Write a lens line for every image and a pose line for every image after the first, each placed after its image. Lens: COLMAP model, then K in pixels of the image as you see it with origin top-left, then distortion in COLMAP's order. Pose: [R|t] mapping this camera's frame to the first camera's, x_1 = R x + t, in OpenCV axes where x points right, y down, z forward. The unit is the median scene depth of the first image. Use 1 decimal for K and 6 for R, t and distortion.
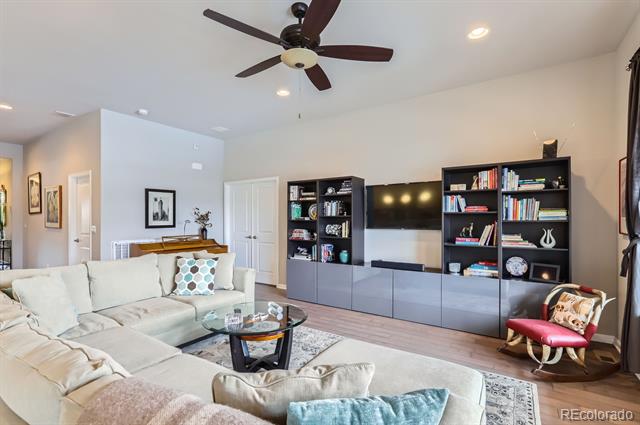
lens RADIAL K [[292.9, 0, 320.0], [0, 292.9, 212.5], [0, 0, 1]] dist [-0.000828, -0.000071]
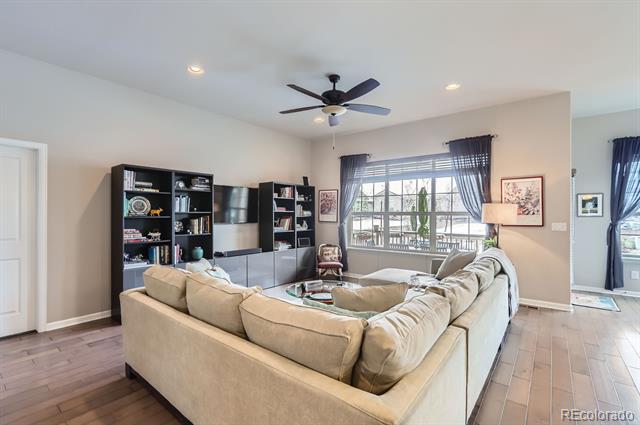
lens RADIAL K [[292.9, 0, 320.0], [0, 292.9, 212.5], [0, 0, 1]] dist [-0.000828, -0.000071]
pose [[0.100937, 0.009452, 0.994848, -1.081144], [-0.022881, 0.999712, -0.007176, 0.011960], [-0.994630, -0.022039, 0.101124, 0.616579]]
